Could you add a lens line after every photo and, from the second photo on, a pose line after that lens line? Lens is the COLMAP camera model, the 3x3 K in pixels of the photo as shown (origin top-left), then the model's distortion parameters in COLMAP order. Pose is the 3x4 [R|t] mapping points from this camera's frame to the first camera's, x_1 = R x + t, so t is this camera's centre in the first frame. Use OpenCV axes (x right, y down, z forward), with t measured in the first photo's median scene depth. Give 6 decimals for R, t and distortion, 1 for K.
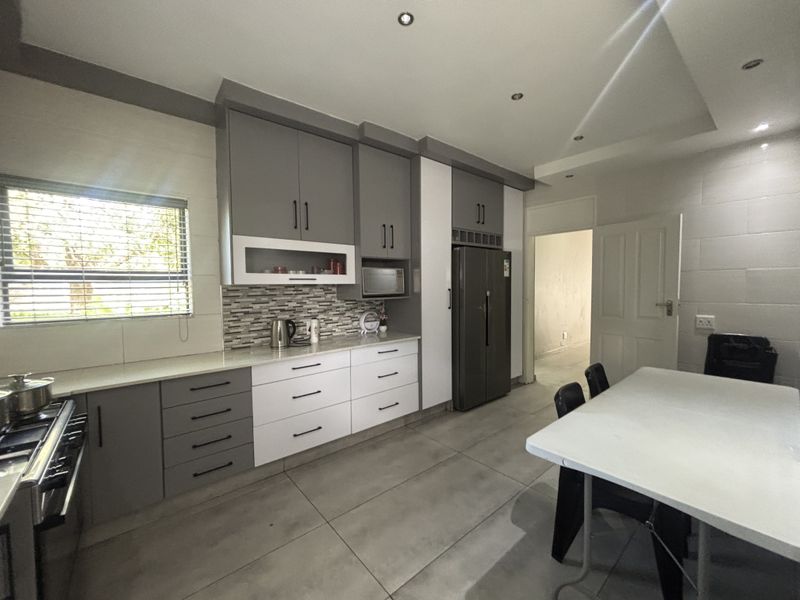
lens RADIAL K [[321.8, 0, 400.4], [0, 321.8, 299.4], [0, 0, 1]] dist [-0.005799, 0.000505]
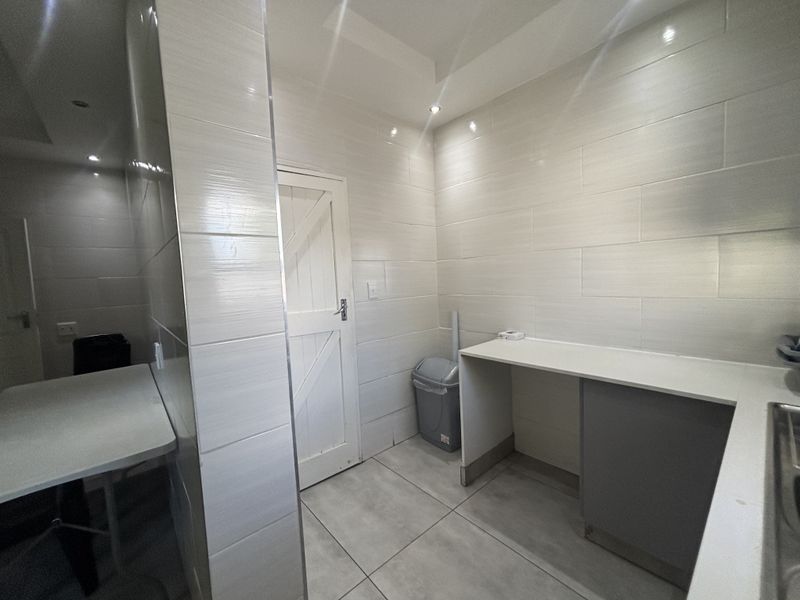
lens RADIAL K [[321.8, 0, 398.1], [0, 321.8, 298.1], [0, 0, 1]] dist [-0.005799, 0.000505]
pose [[-0.013750, -0.057154, 0.998271, -0.099085], [0.096296, 0.993649, 0.058216, 0.016968], [-0.995258, 0.096930, -0.008159, -0.069496]]
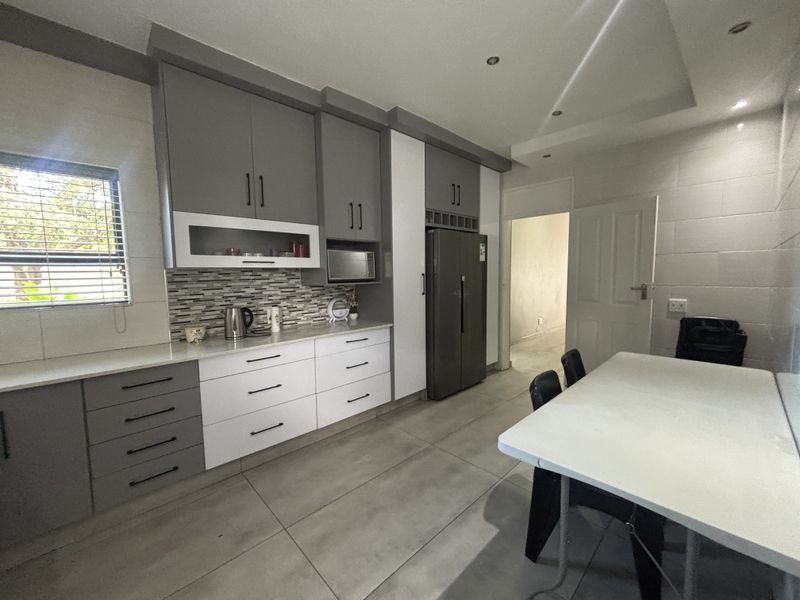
lens RADIAL K [[321.8, 0, 400.4], [0, 321.8, 299.7], [0, 0, 1]] dist [-0.005799, 0.000505]
pose [[0.998047, -0.008829, 0.061848, 0.034463], [0.006469, 0.999247, 0.038259, 0.009761], [-0.062139, -0.037785, 0.997352, 0.070992]]
